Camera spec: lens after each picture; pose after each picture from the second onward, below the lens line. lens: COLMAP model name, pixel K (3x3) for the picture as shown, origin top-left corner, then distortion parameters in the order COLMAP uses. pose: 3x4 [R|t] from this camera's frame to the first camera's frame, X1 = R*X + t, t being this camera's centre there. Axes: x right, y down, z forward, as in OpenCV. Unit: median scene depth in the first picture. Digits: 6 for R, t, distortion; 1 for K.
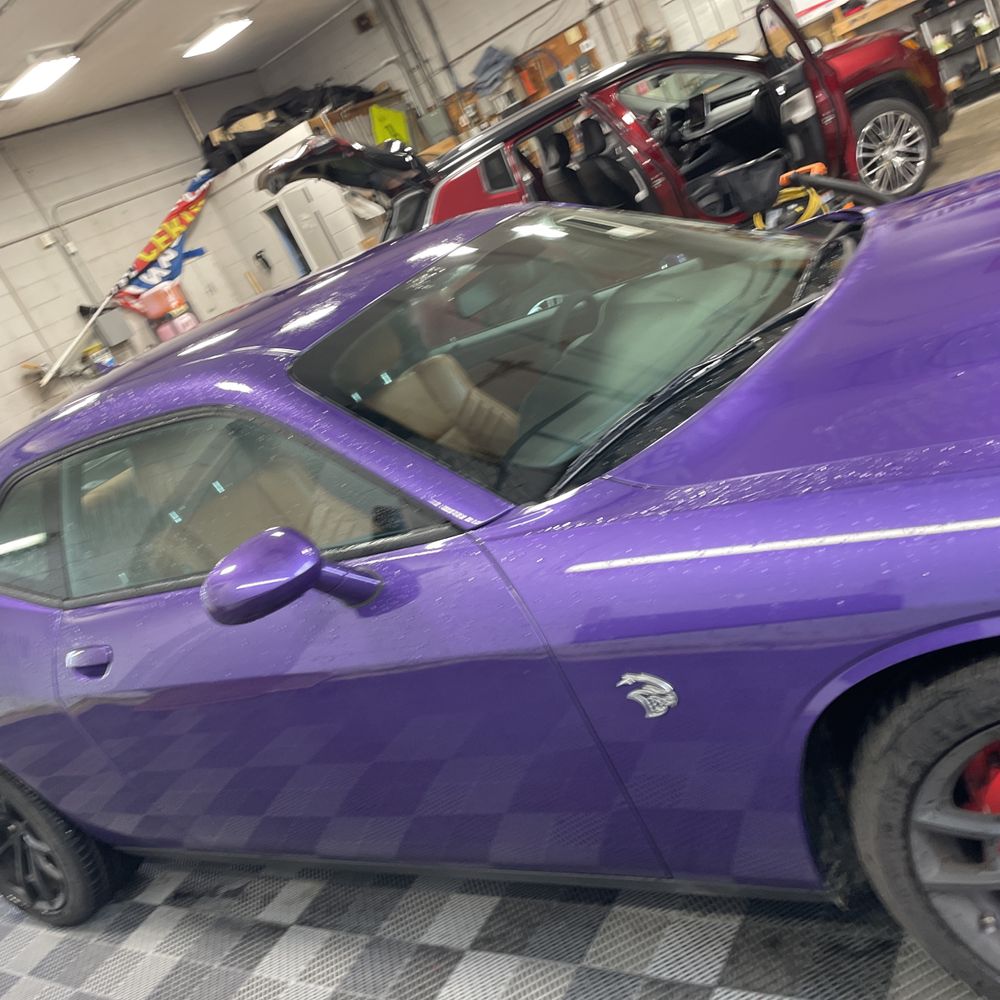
lens RADIAL K [[1017.3, 0, 500.0], [0, 1017.3, 500.0], [0, 0, 1]] dist [0.066853, -0.085413]
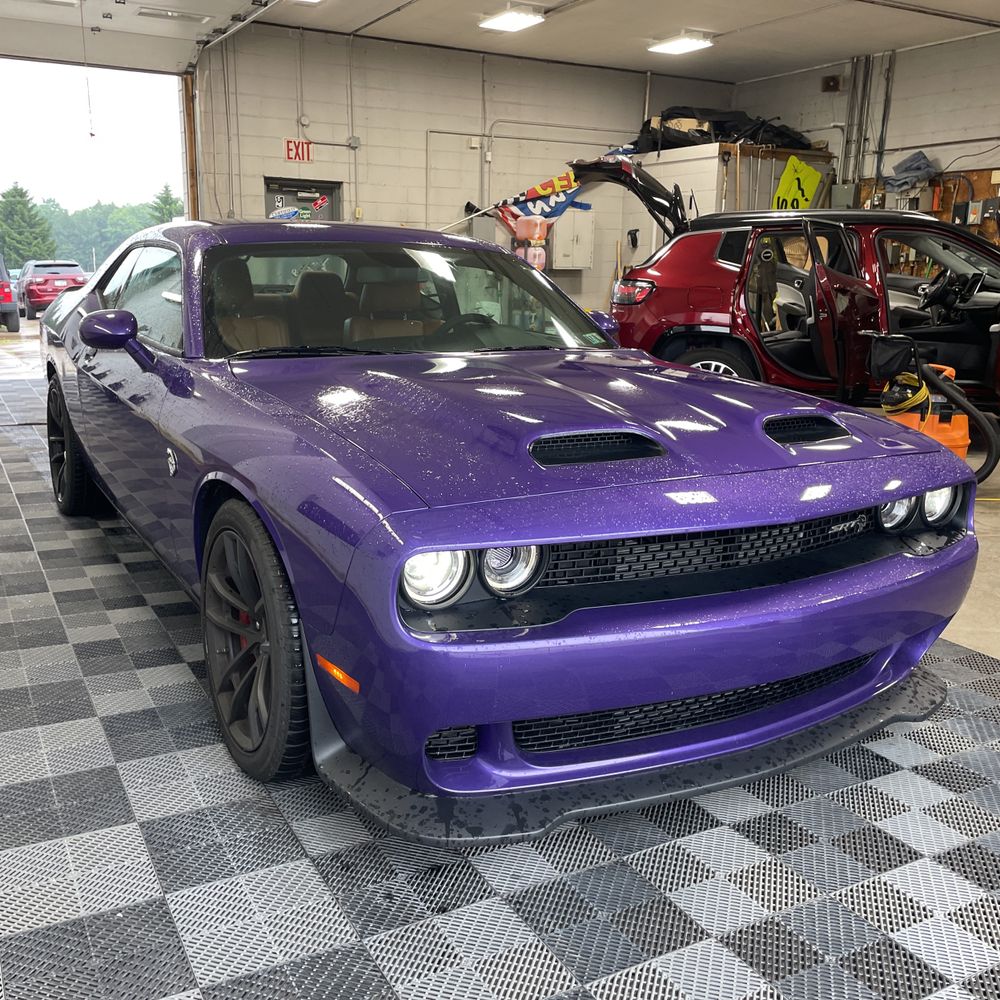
lens RADIAL K [[1017.3, 0, 500.0], [0, 1017.3, 500.0], [0, 0, 1]] dist [0.066853, -0.085413]
pose [[0.788465, 0.525383, -0.319835, 0.189448], [-0.520800, 0.846908, 0.107301, -0.041264], [0.327245, 0.081967, 0.941378, -0.090226]]
